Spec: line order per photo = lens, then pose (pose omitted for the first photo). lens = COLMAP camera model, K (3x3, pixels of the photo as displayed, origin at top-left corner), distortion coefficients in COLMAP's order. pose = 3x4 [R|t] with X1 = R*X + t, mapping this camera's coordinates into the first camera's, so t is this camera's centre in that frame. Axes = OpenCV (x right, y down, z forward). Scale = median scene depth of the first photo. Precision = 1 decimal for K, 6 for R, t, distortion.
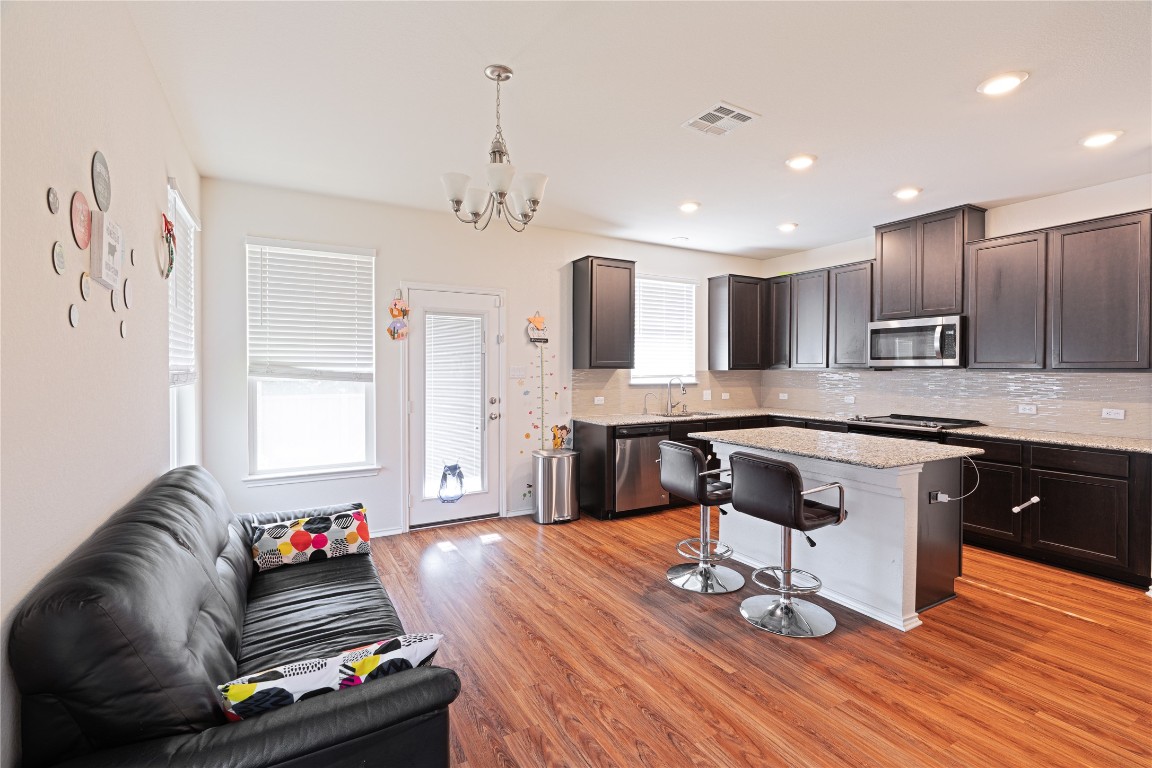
lens RADIAL K [[527.3, 0, 594.3], [0, 527.3, 367.3], [0, 0, 1]] dist [-0.012859, 0.004622]
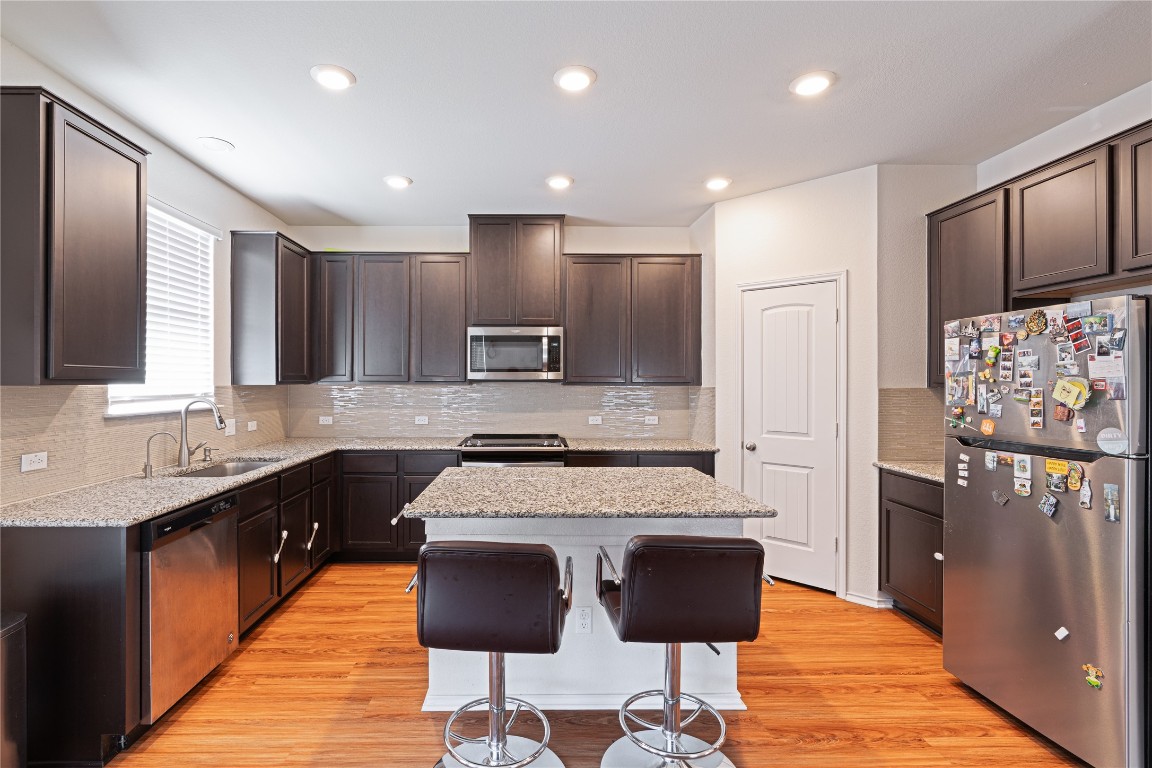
lens RADIAL K [[527.3, 0, 544.6], [0, 527.3, 379.8], [0, 0, 1]] dist [-0.012859, 0.004622]
pose [[0.497149, 0.002520, 0.867661, -0.187075], [-0.004560, 0.999990, -0.000291, -0.002087], [-0.867653, -0.003811, 0.497155, 0.619048]]
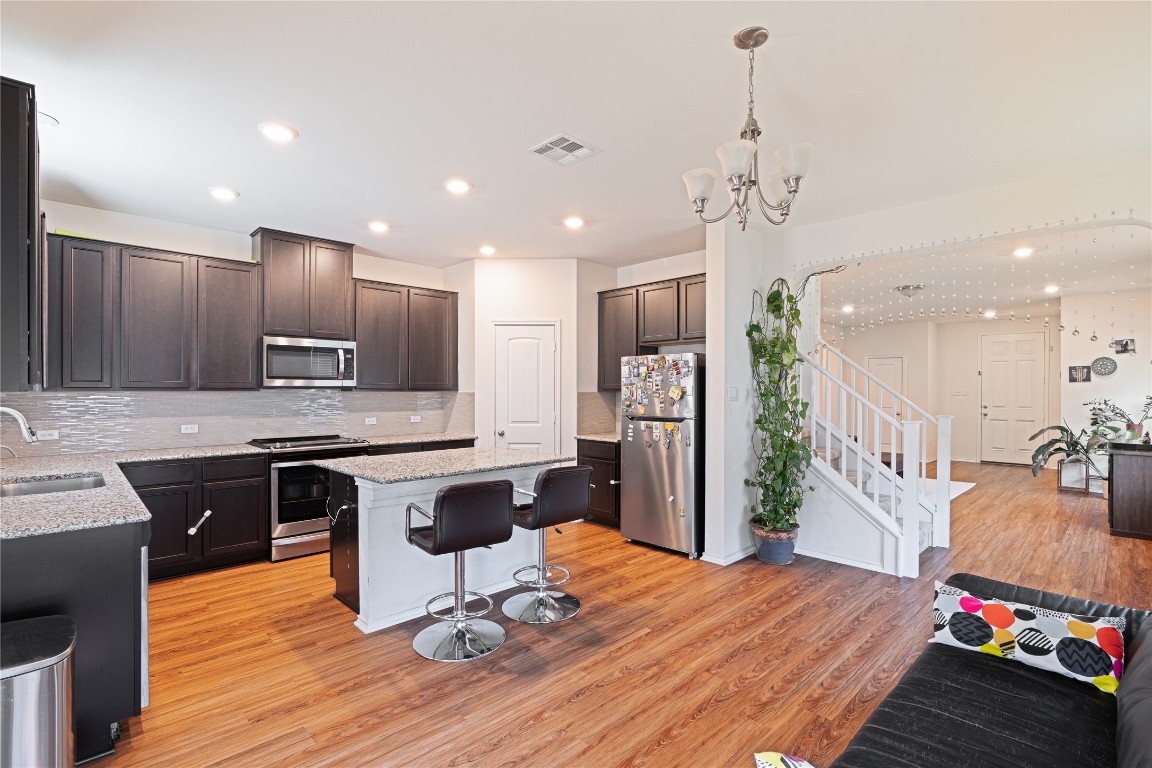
lens RADIAL K [[527.3, 0, 568.2], [0, 527.3, 389.0], [0, 0, 1]] dist [-0.012859, 0.004622]
pose [[-0.215956, -0.001242, 0.976402, -0.576654], [-0.005579, 0.999984, 0.000038, 0.000307], [-0.976387, -0.005439, -0.215959, 0.904417]]
